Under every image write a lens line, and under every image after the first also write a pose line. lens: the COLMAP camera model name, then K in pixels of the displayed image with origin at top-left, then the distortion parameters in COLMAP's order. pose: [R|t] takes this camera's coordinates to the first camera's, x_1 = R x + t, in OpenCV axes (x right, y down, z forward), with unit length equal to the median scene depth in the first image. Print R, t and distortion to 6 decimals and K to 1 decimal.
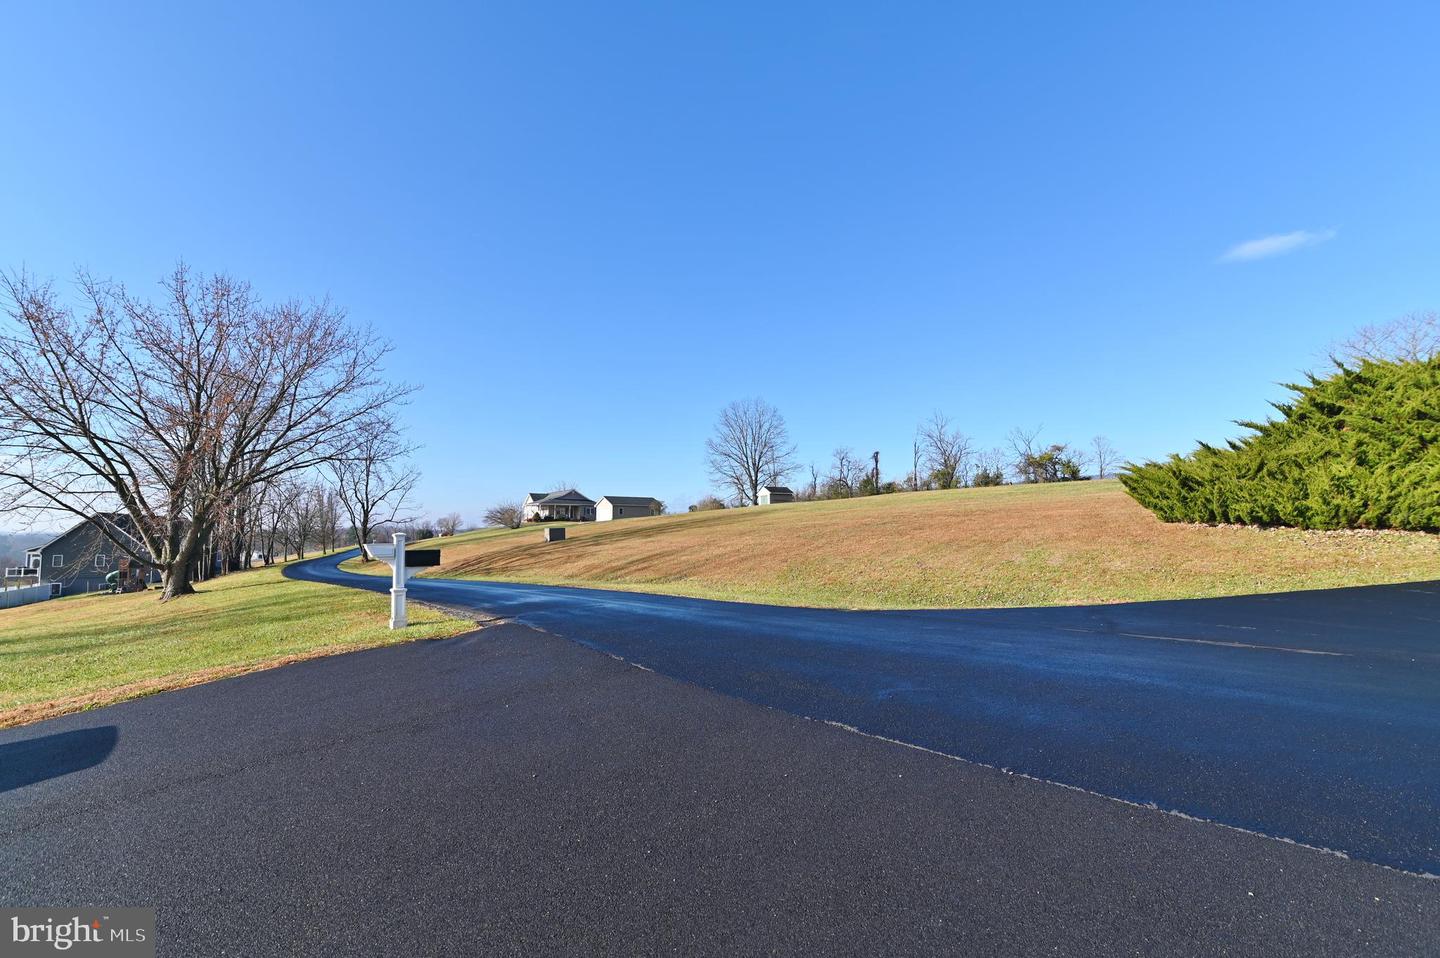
lens RADIAL K [[642.9, 0, 720.0], [0, 642.9, 479.0], [0, 0, 1]] dist [-0.012325, 0.000503]
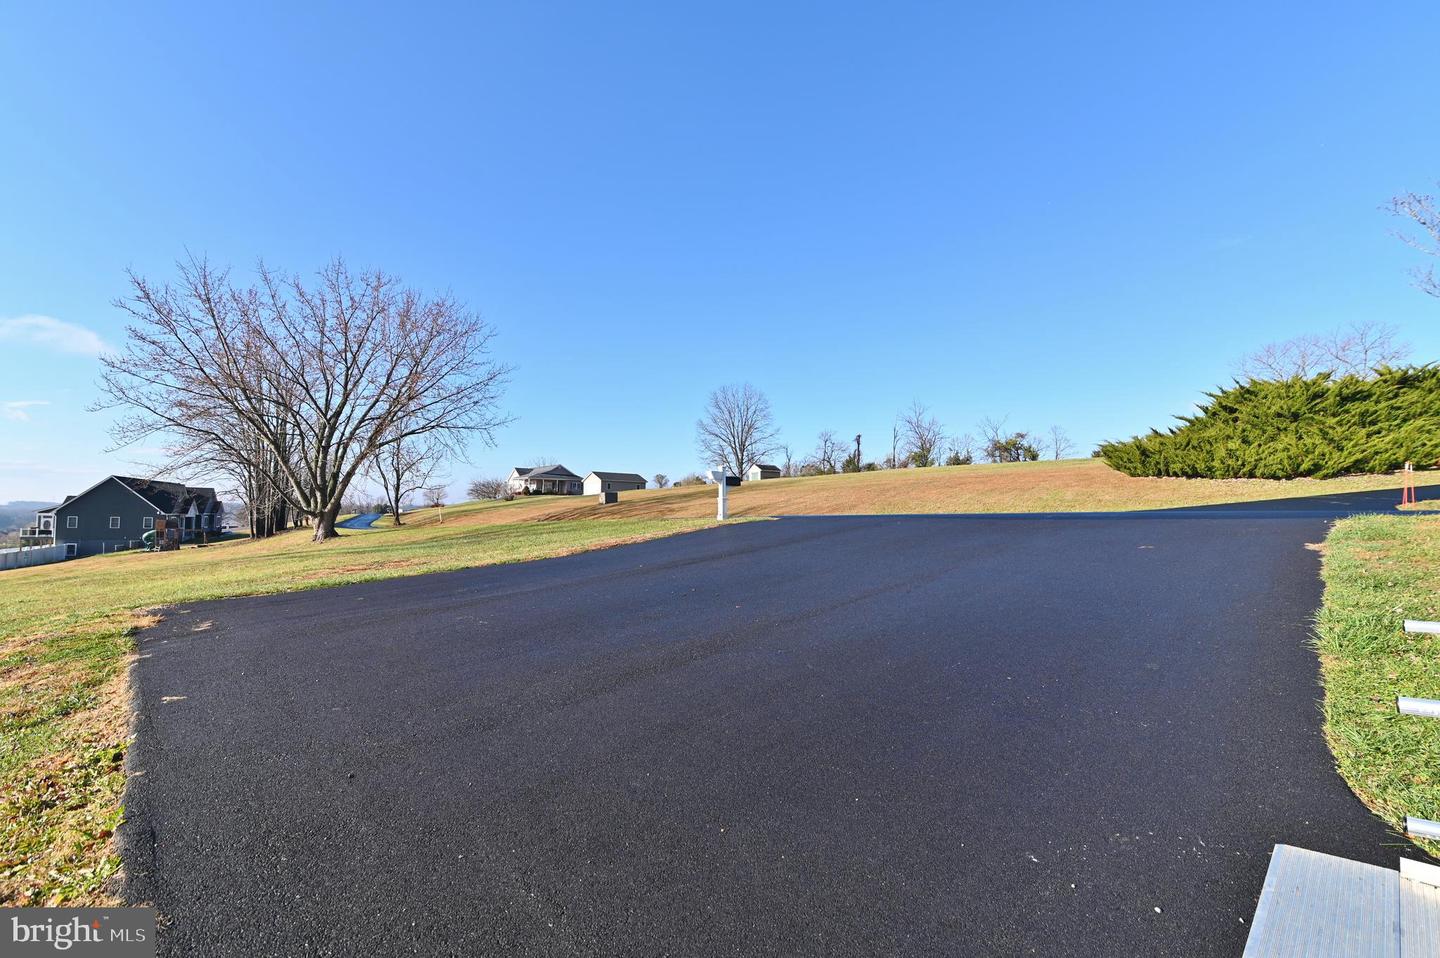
lens RADIAL K [[642.9, 0, 720.0], [0, 642.9, 479.0], [0, 0, 1]] dist [-0.012325, 0.000503]
pose [[0.997034, 0.019602, 0.074420, -0.144599], [-0.021688, 0.999391, 0.027323, 0.016097], [-0.073839, -0.028856, 0.996853, -0.168556]]
